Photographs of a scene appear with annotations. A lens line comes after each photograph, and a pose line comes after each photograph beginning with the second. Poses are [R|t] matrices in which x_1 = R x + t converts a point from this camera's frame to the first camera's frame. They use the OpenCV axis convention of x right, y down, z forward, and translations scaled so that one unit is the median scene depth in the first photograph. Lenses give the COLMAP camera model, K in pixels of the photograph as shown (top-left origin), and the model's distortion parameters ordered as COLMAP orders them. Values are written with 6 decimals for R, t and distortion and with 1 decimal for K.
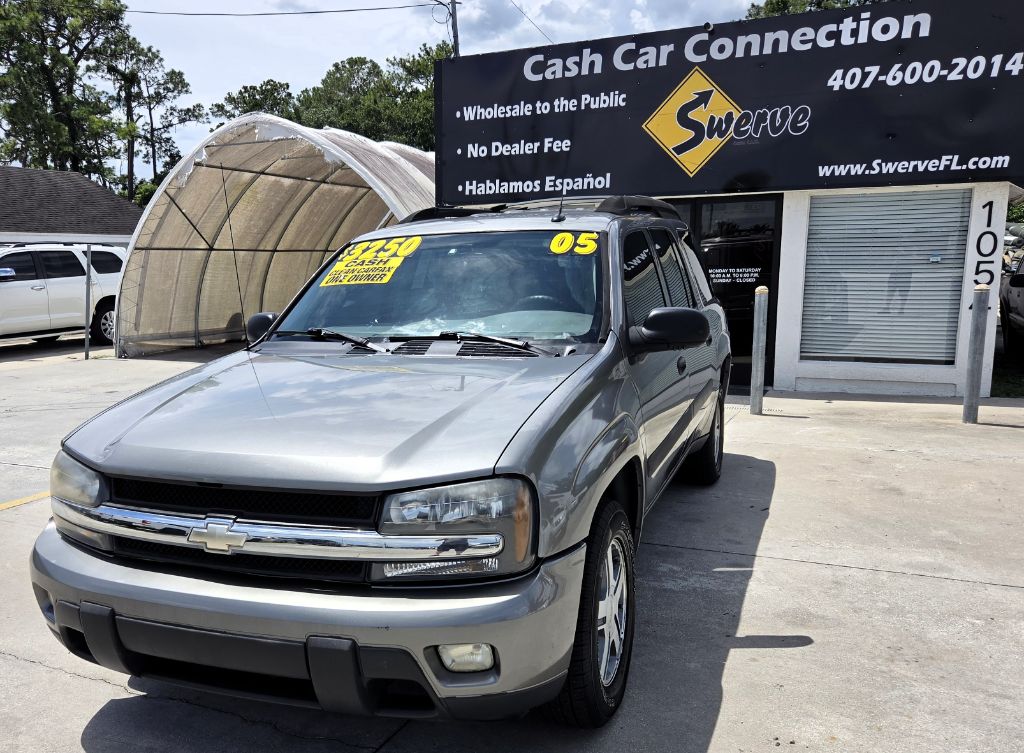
lens RADIAL K [[837.5, 0, 469.5], [0, 837.5, 425.1], [0, 0, 1]] dist [0.067395, -0.058074]
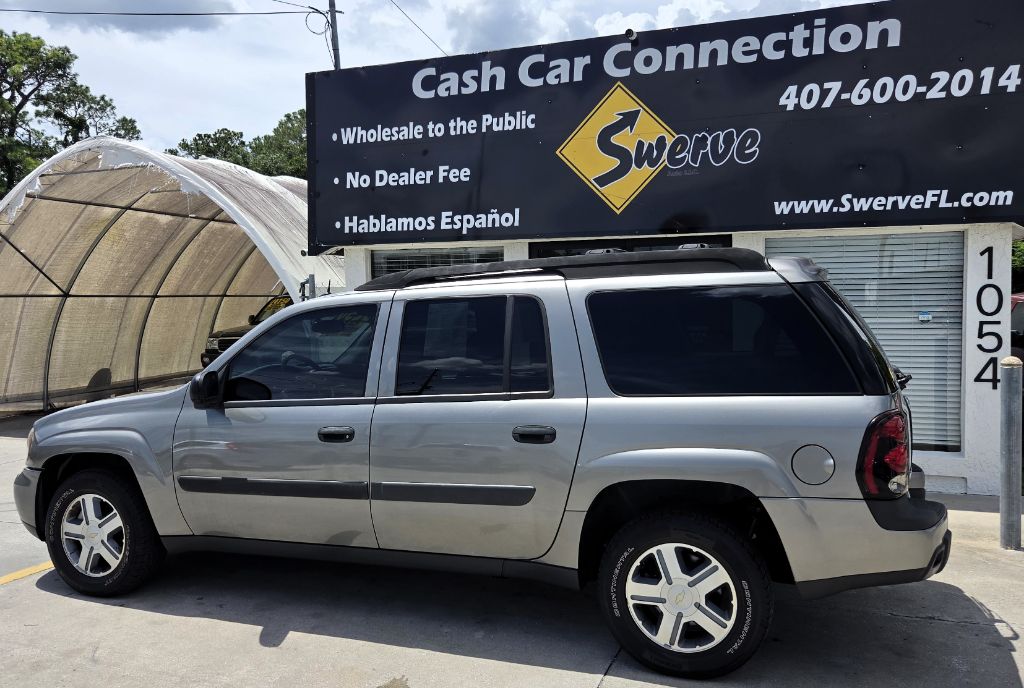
lens RADIAL K [[824.5, 0, 492.8], [0, 824.5, 343.5], [0, 0, 1]] dist [0.063464, -0.054994]
pose [[0.996490, -0.003299, 0.083642, 0.076475], [0.015020, 0.990052, -0.139896, -0.063112], [-0.082348, 0.140662, 0.986627, 0.249439]]
